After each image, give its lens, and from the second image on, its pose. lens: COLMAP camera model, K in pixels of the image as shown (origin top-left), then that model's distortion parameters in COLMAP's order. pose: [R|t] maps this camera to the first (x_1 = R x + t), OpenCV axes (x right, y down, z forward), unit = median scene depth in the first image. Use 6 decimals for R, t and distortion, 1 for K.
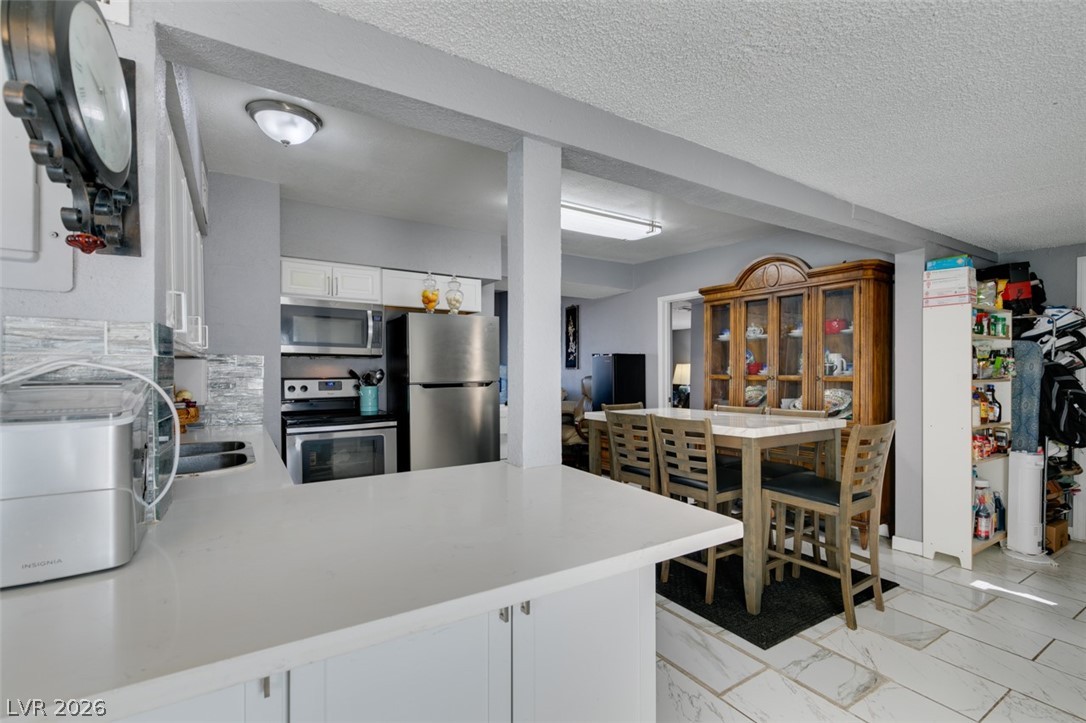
lens RADIAL K [[487.5, 0, 542.2], [0, 487.5, 370.3], [0, 0, 1]] dist [0.006155, -0.001901]
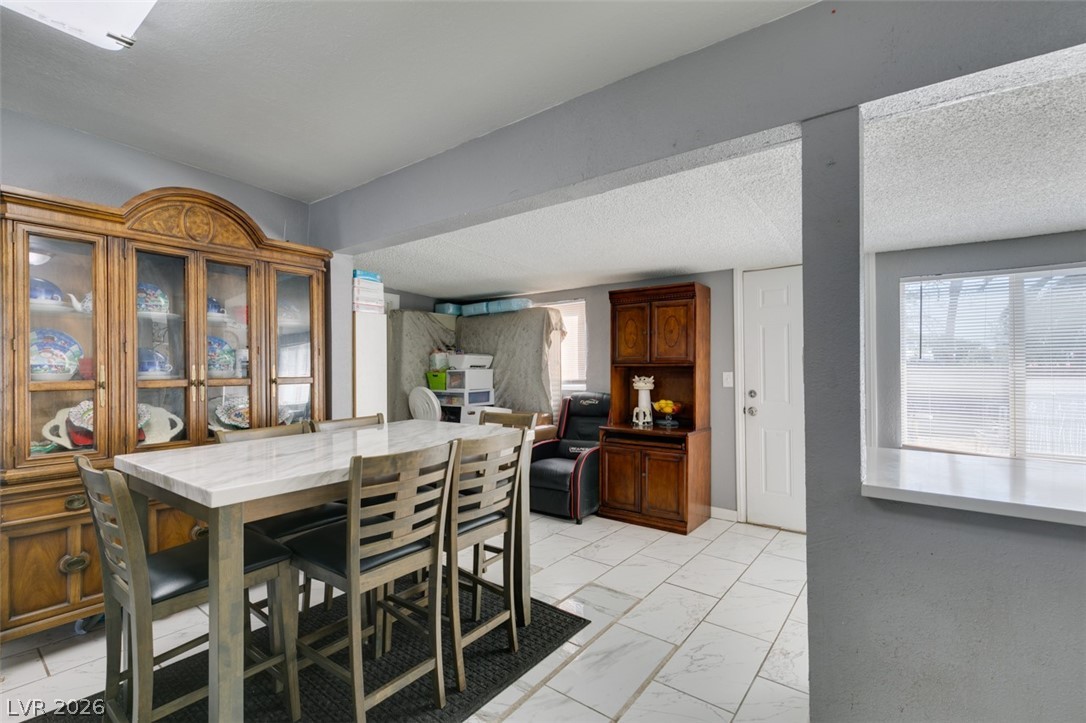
lens RADIAL K [[487.5, 0, 540.0], [0, 487.5, 367.9], [0, 0, 1]] dist [0.006155, -0.001901]
pose [[-0.347832, 0.002889, 0.937553, -0.307219], [0.004799, 0.999988, -0.001301, -0.001059], [-0.937545, 0.004047, -0.347841, 0.845887]]
